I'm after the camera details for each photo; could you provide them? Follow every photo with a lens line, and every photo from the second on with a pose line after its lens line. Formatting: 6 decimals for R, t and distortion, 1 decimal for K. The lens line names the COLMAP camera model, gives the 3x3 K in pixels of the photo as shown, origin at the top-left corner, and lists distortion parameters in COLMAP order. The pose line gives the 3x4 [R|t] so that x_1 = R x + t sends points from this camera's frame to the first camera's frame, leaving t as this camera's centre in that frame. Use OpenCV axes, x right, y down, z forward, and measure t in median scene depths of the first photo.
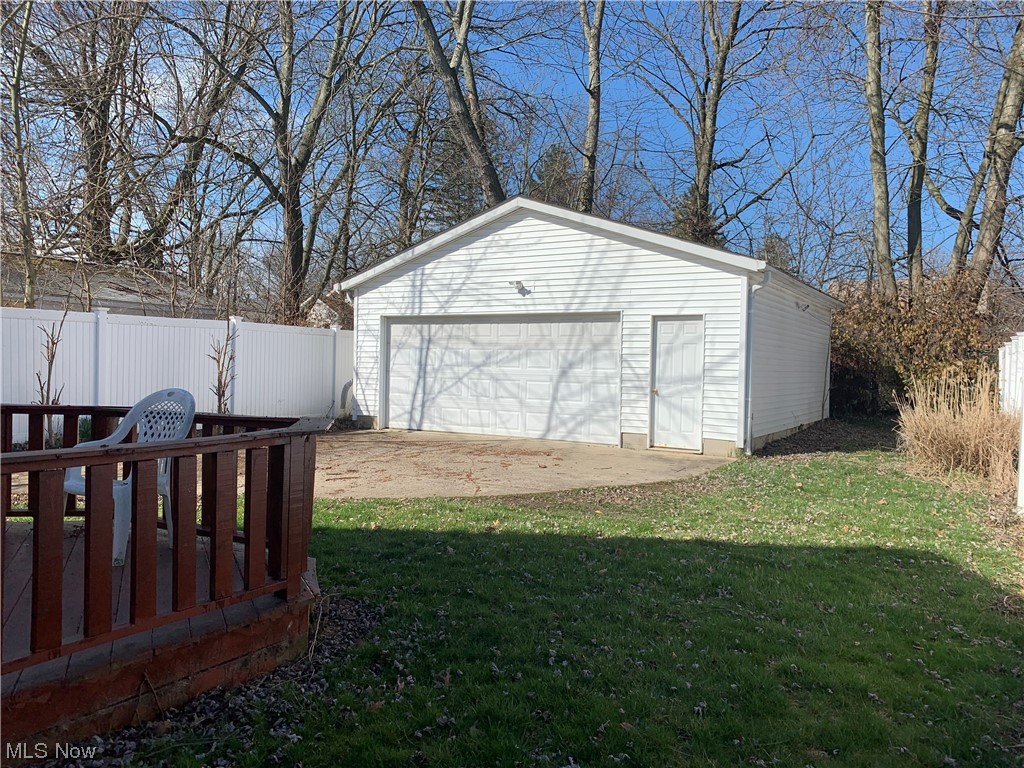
lens RADIAL K [[792.5, 0, 503.1], [0, 792.5, 373.6], [0, 0, 1]] dist [0.048886, -0.071067]
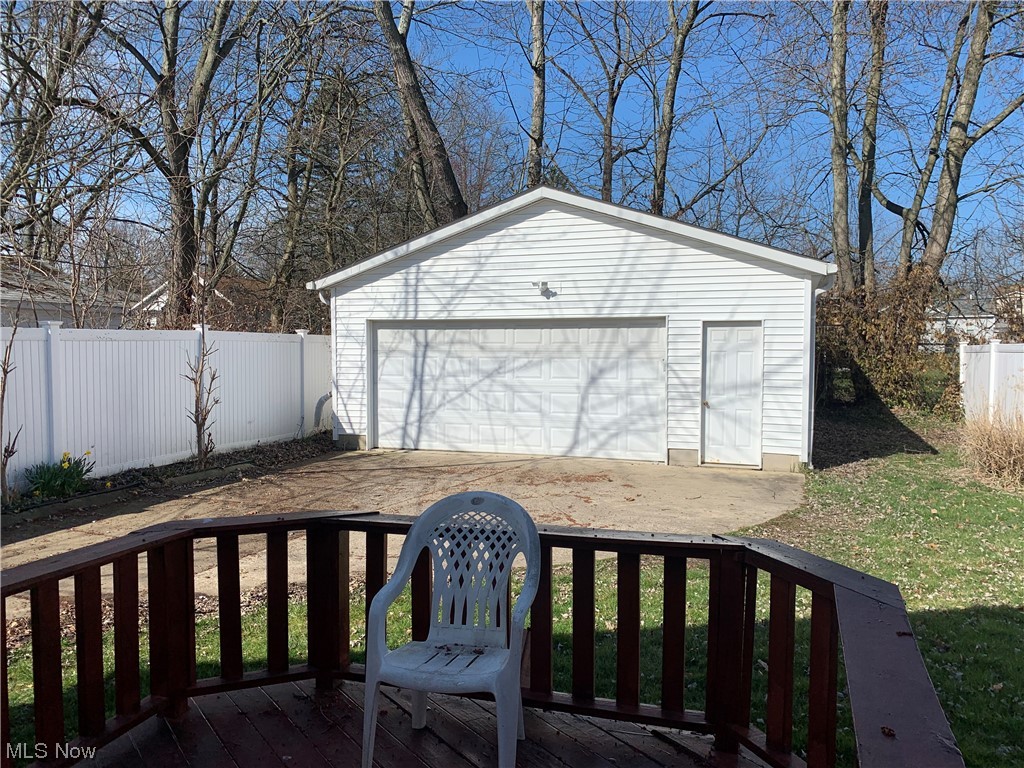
lens RADIAL K [[792.5, 0, 521.3], [0, 792.5, 390.8], [0, 0, 1]] dist [0.048886, -0.071067]
pose [[0.978083, -0.030753, 0.205933, -0.182053], [0.021295, 0.998621, 0.047987, -0.035083], [-0.207124, -0.042550, 0.977389, 0.116723]]
